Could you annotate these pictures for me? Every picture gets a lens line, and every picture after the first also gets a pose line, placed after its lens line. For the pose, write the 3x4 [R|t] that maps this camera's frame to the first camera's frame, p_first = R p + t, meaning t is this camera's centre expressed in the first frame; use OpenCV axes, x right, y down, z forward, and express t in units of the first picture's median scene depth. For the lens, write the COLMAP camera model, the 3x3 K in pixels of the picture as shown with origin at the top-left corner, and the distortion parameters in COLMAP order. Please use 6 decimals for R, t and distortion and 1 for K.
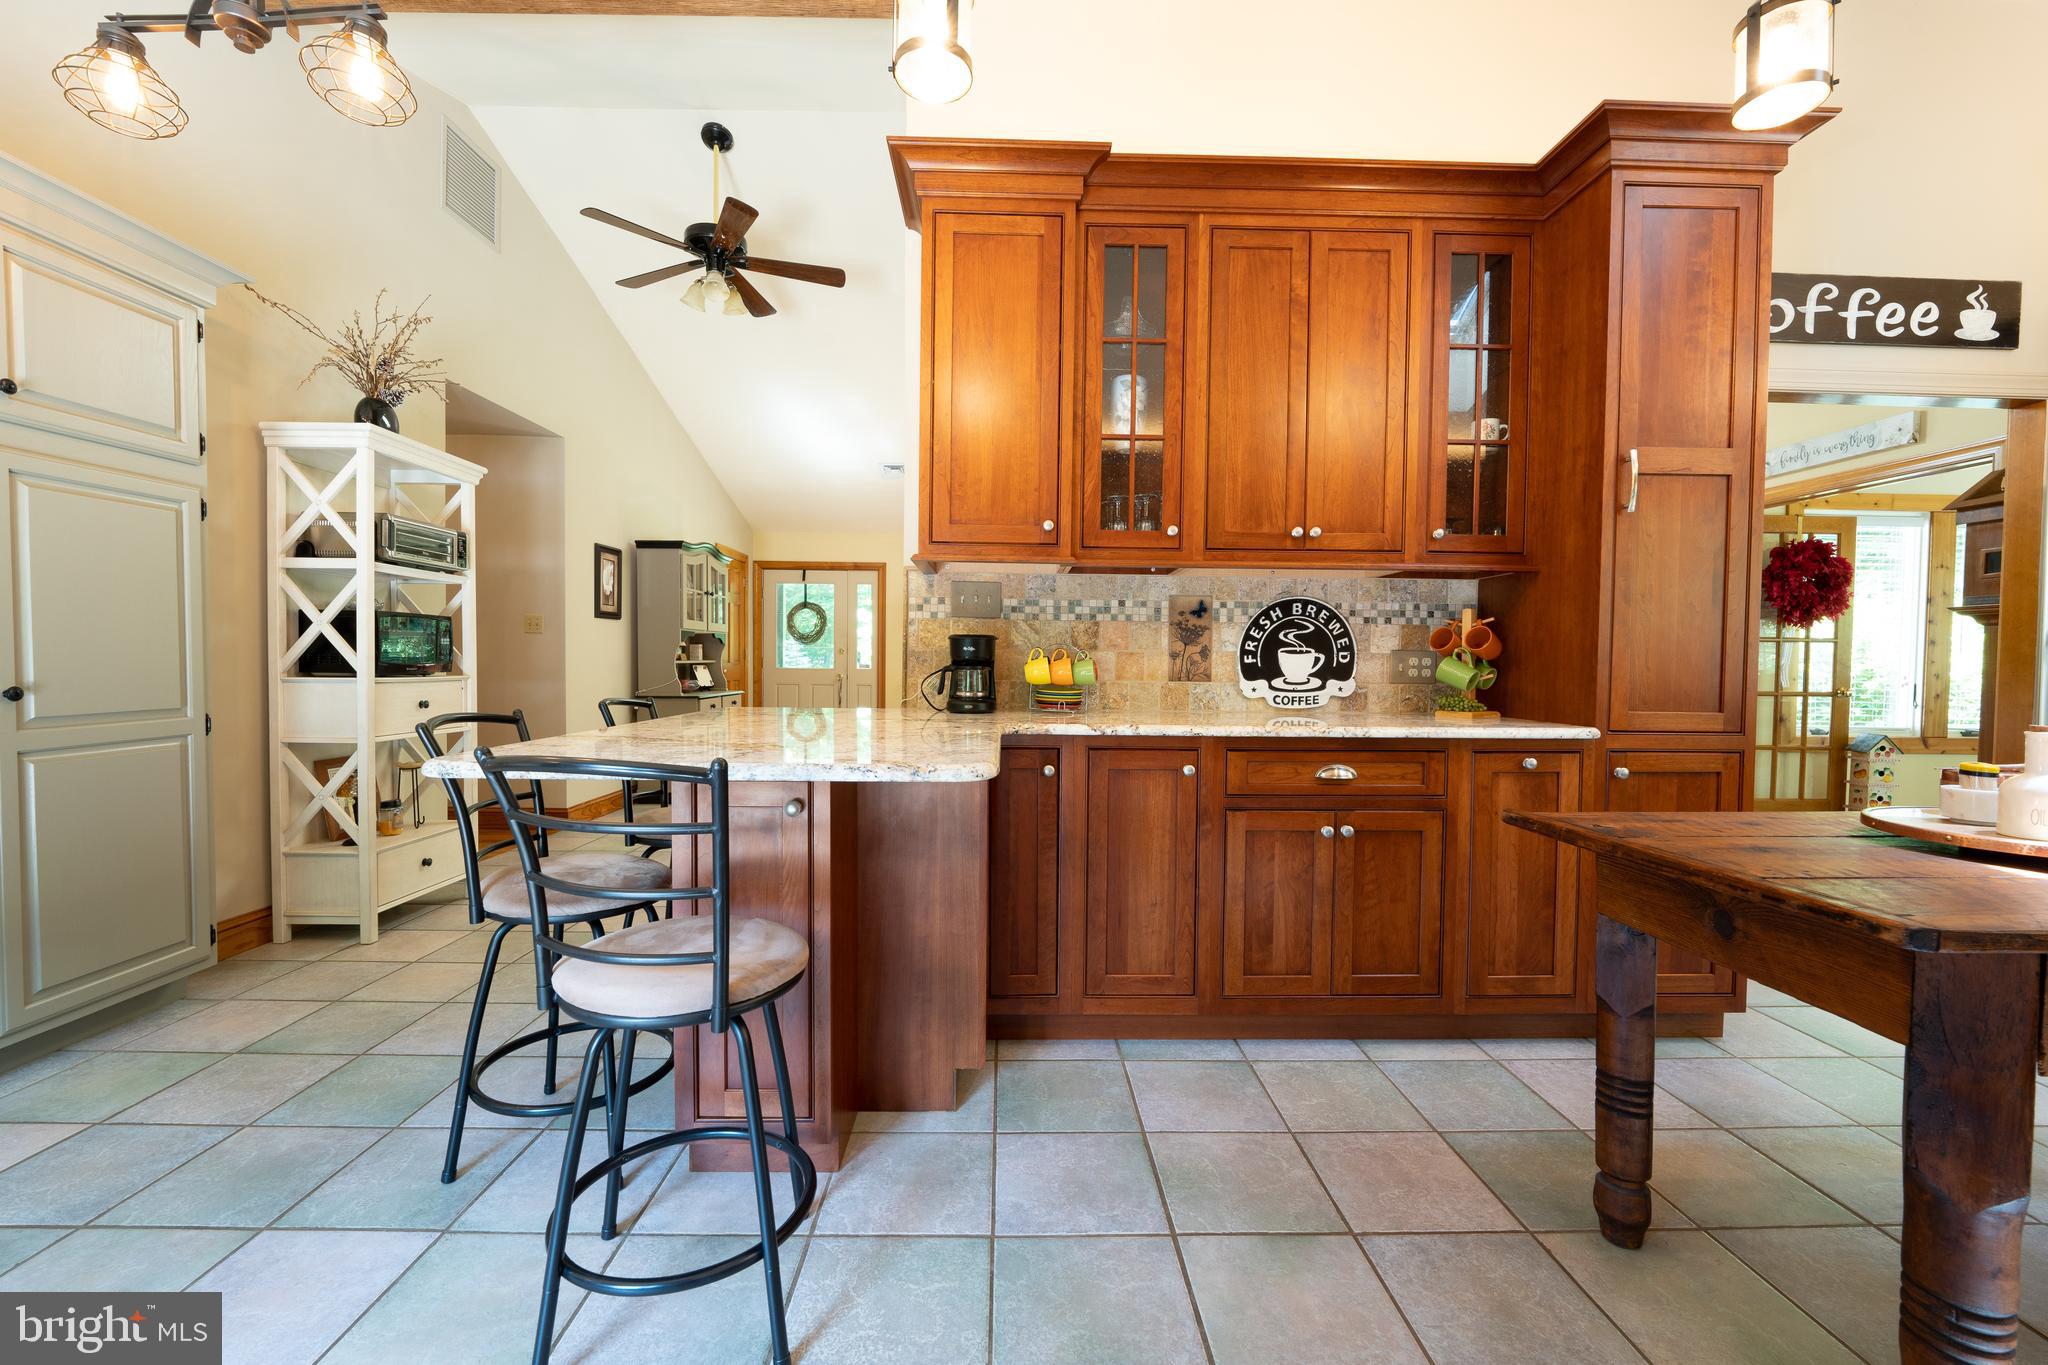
lens RADIAL K [[815.0, 0, 1024.0], [0, 815.0, 682.5], [0, 0, 1]] dist [-0.001339, -0.003670]
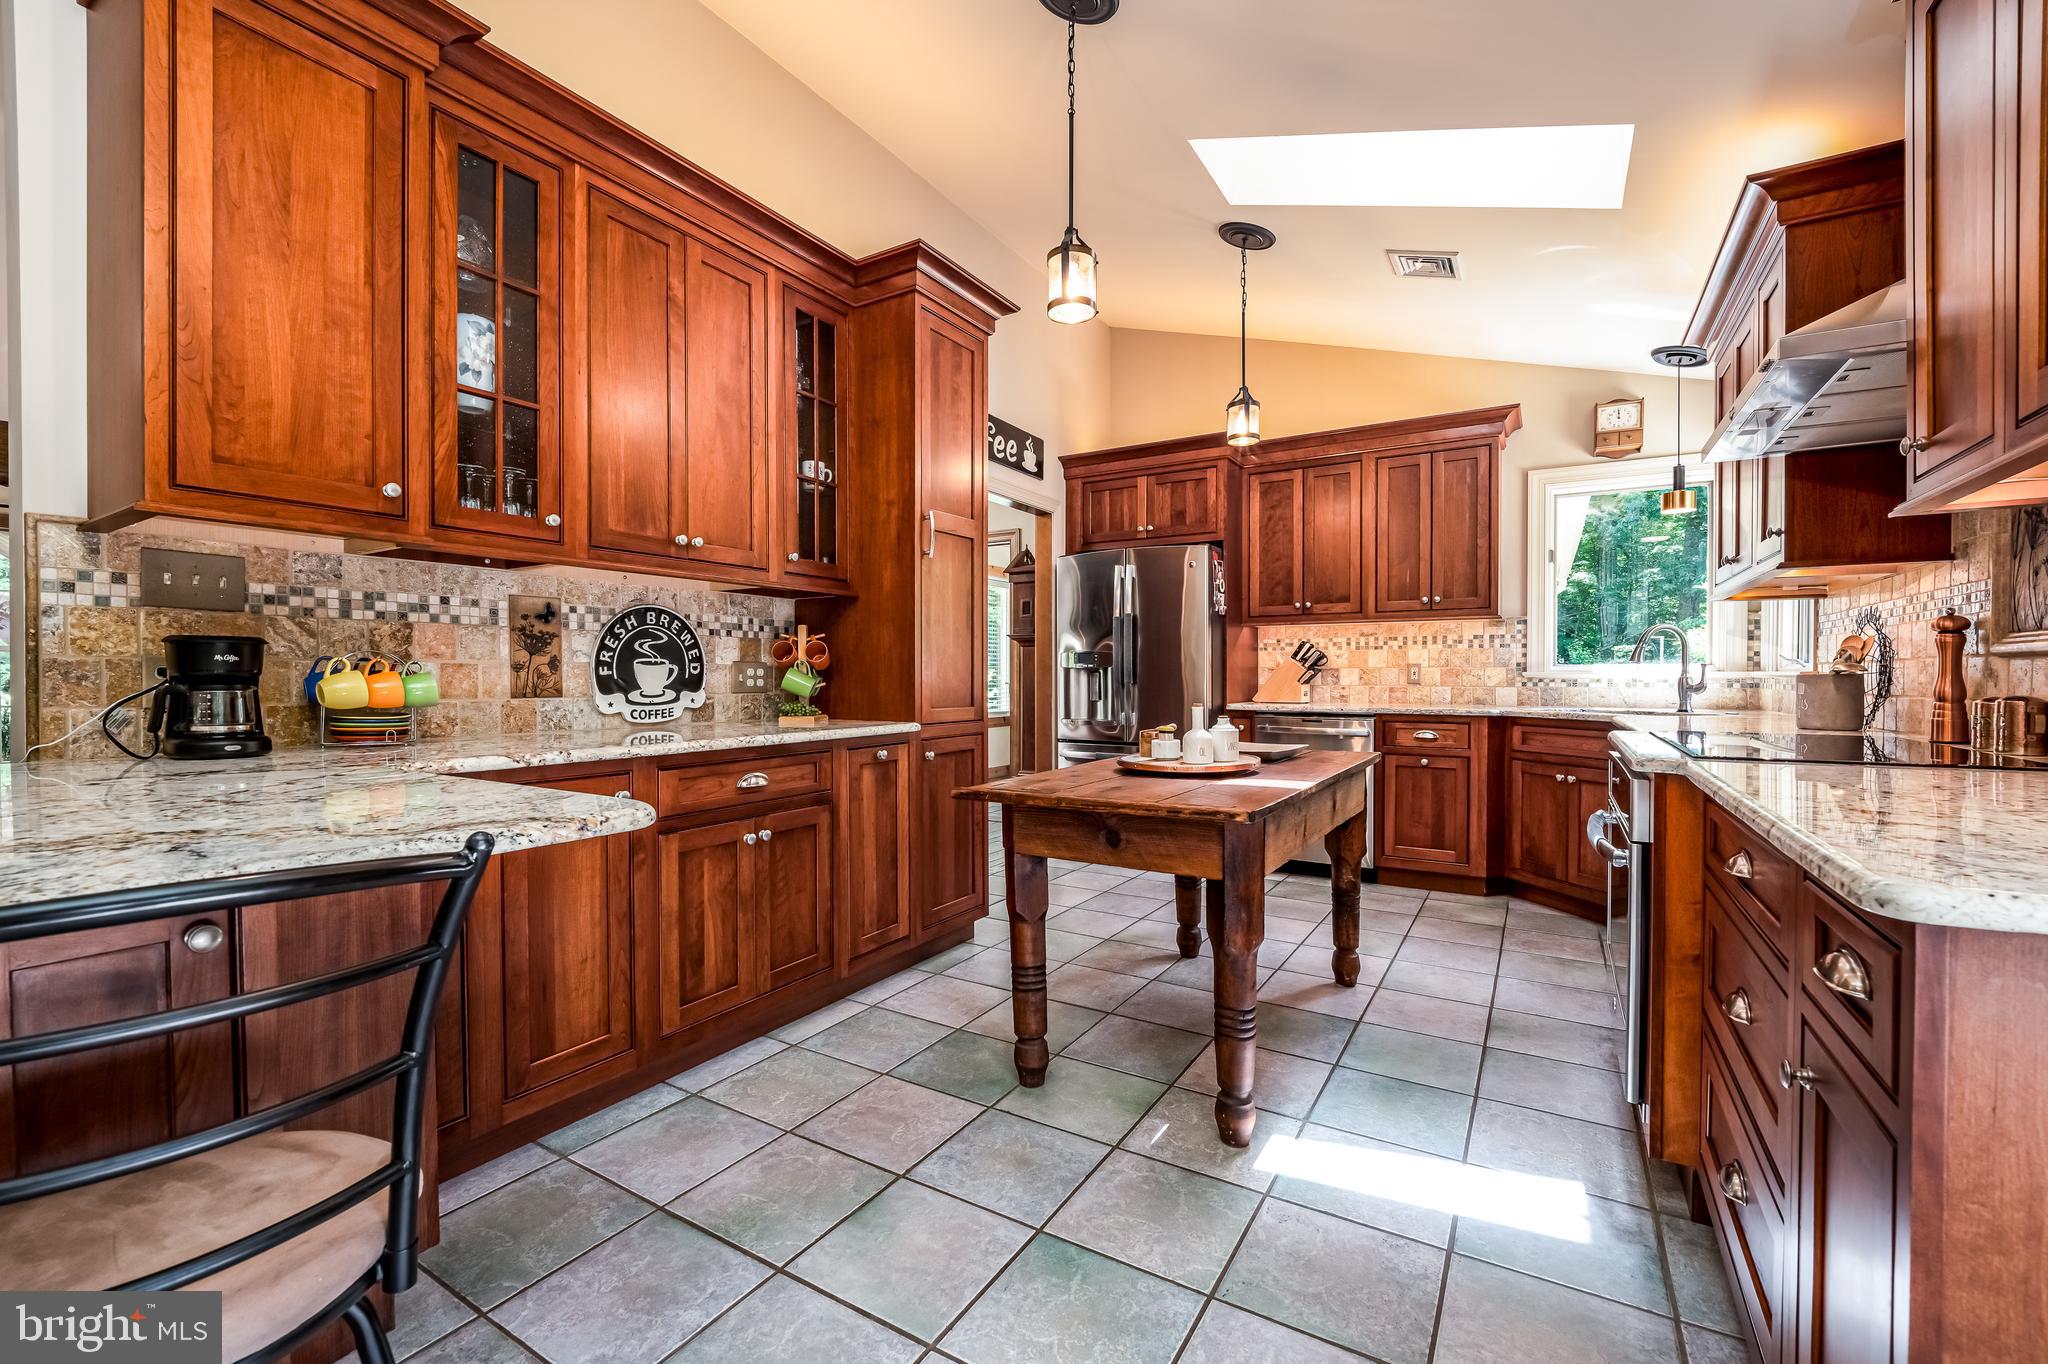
lens RADIAL K [[828.2, 0, 1020.0], [0, 828.2, 685.2], [0, 0, 1]] dist [-0.006883, -0.000812]
pose [[0.559509, -0.020955, 0.828559, -0.254542], [0.028934, 0.999565, 0.005741, -0.005292], [-0.828319, 0.020761, 0.559872, 0.115714]]
